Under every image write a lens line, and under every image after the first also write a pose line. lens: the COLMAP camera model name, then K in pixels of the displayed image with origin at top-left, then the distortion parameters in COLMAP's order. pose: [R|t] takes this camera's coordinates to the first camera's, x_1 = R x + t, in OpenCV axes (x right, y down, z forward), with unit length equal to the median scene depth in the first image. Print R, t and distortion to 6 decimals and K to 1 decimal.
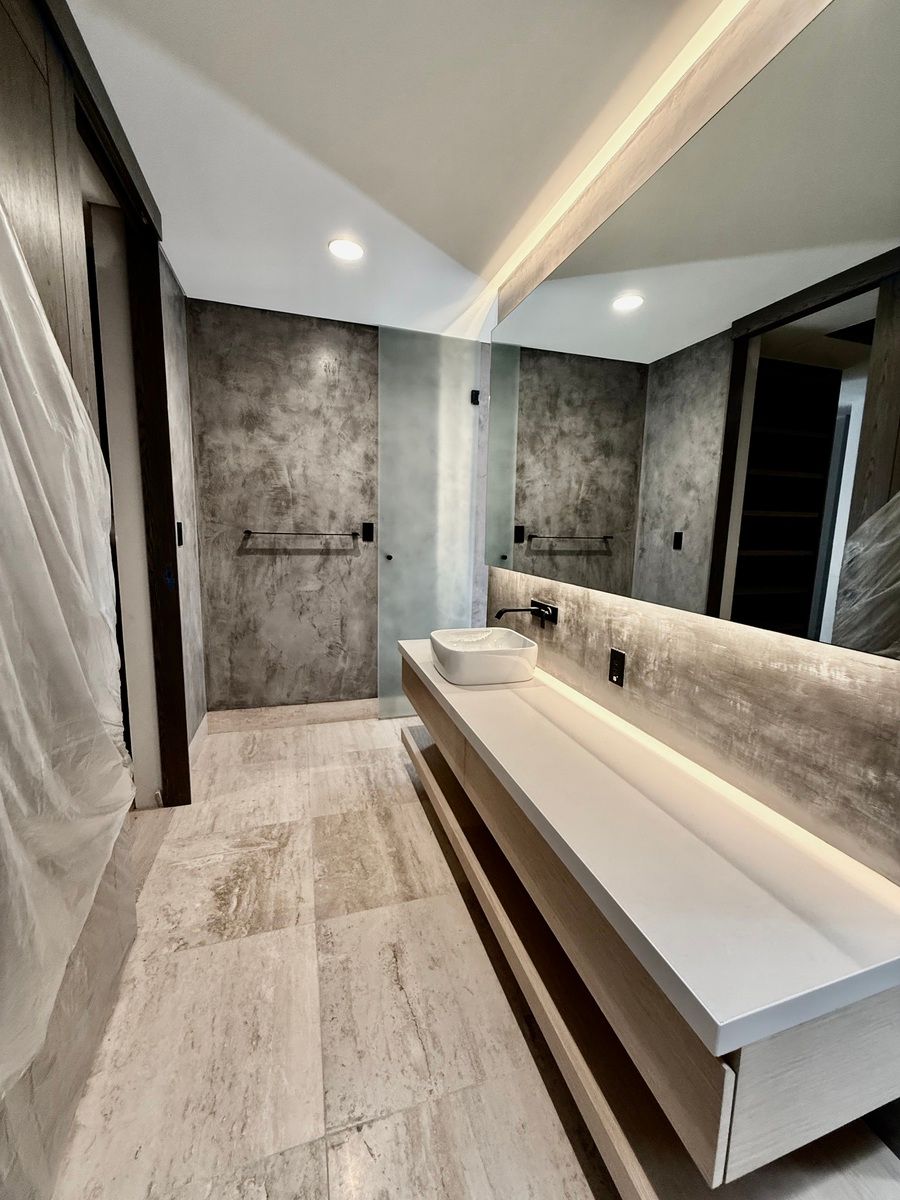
lens RADIAL K [[481.4, 0, 449.5], [0, 481.4, 600.2], [0, 0, 1]] dist [-0.003767, 0.000230]
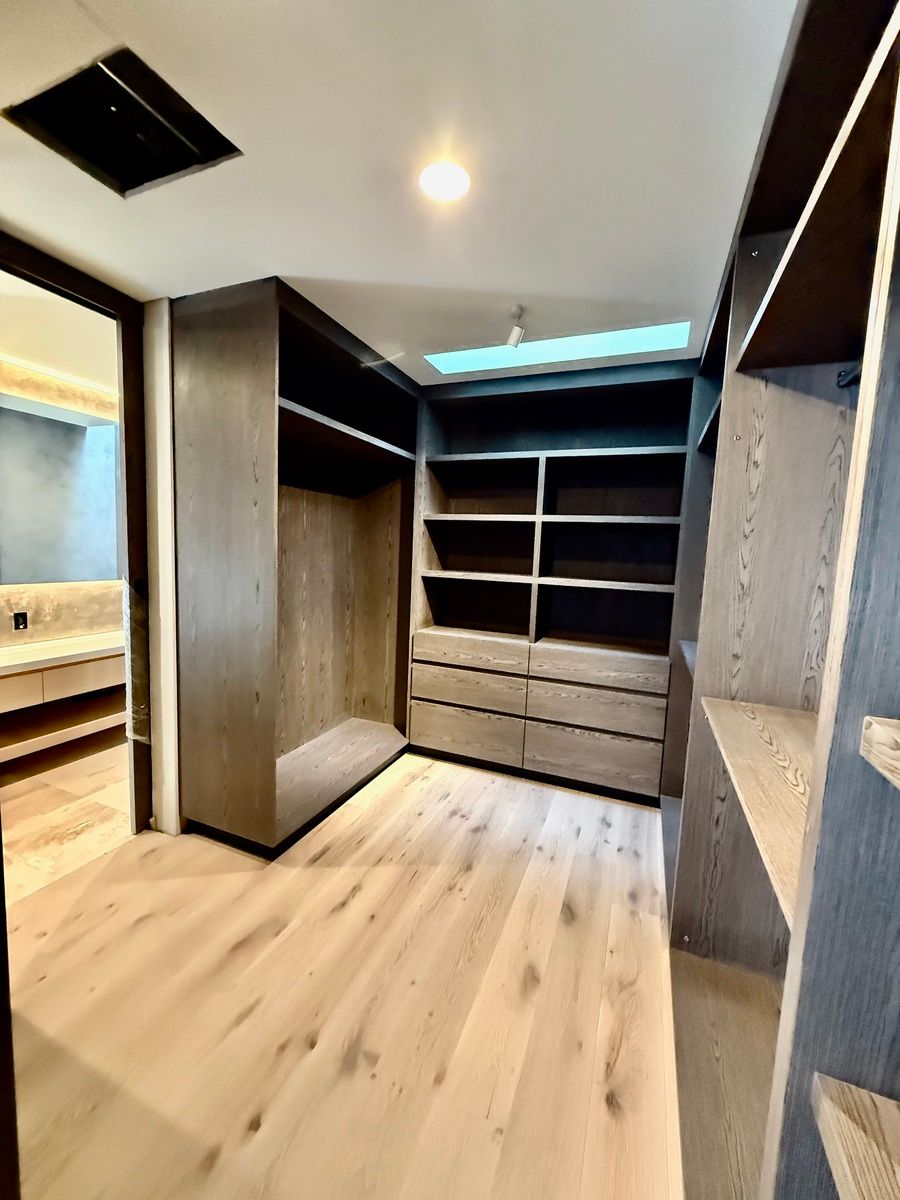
lens RADIAL K [[481.4, 0, 450.0], [0, 481.4, 600.7], [0, 0, 1]] dist [-0.003767, 0.000230]
pose [[-0.762626, -0.115895, 0.636373, -1.218039], [0.048656, 0.970752, 0.235101, -0.173840], [-0.645008, 0.210257, -0.734682, 0.695155]]
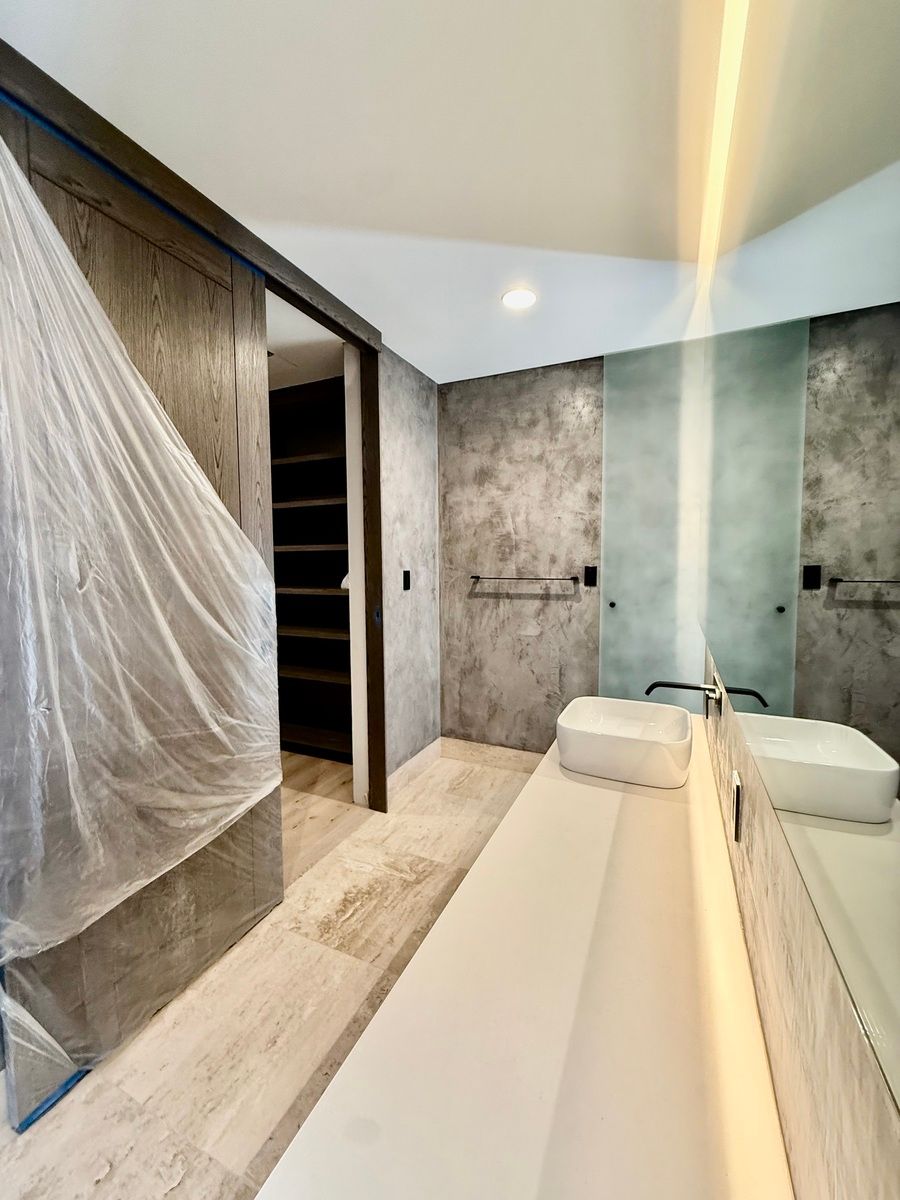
lens RADIAL K [[481.4, 0, 448.1], [0, 481.4, 599.0], [0, 0, 1]] dist [-0.003767, 0.000230]
pose [[0.736085, 0.025712, -0.676400, 0.260002], [-0.081294, 0.995403, -0.050630, -0.031486], [0.671989, 0.092256, 0.734792, 0.157719]]
